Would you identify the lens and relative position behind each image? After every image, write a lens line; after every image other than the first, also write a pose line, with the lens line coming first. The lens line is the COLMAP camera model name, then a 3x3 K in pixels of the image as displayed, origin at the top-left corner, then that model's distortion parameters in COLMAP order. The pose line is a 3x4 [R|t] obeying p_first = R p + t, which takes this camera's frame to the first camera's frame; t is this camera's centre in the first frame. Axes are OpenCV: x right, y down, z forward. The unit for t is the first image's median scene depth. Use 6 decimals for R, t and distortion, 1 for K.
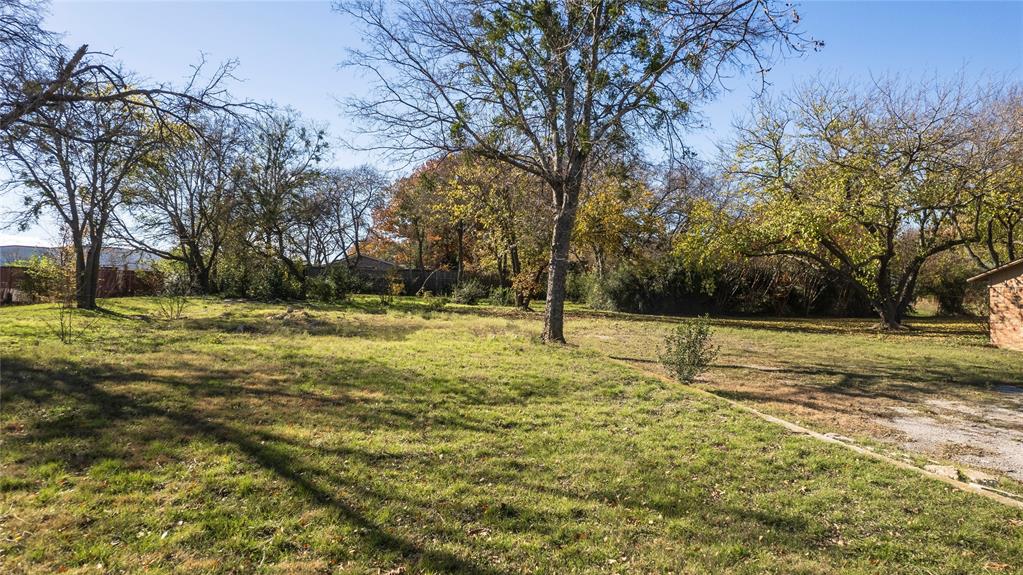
lens RADIAL K [[652.1, 0, 509.8], [0, 652.1, 293.4], [0, 0, 1]] dist [-0.080494, 0.069800]
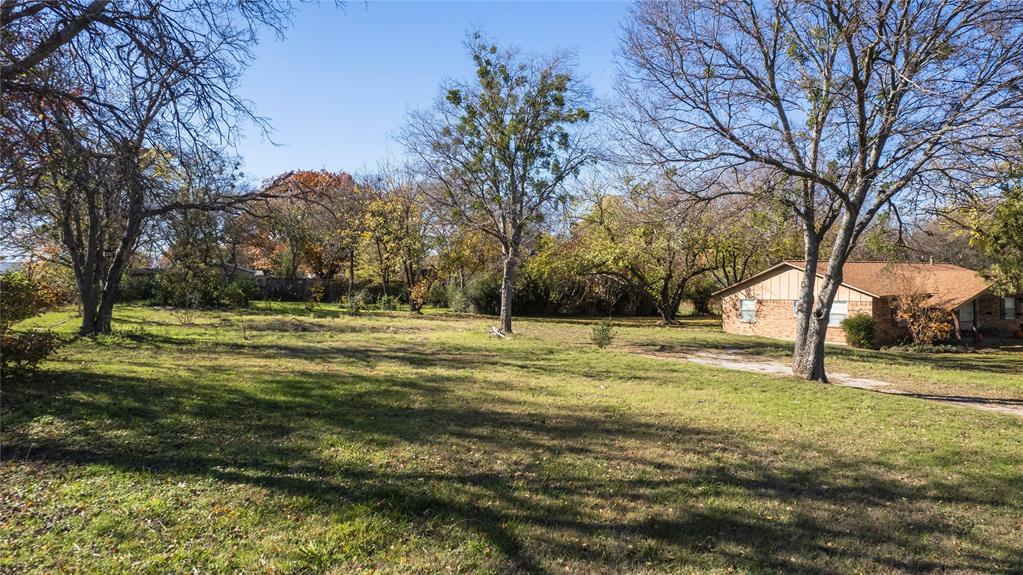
lens RADIAL K [[652.1, 0, 509.8], [0, 652.1, 293.4], [0, 0, 1]] dist [-0.080494, 0.069800]
pose [[0.948242, -0.000357, 0.317548, -0.274859], [0.000440, 1.000000, -0.000190, -0.018489], [-0.317548, 0.000319, 0.948242, -0.377452]]
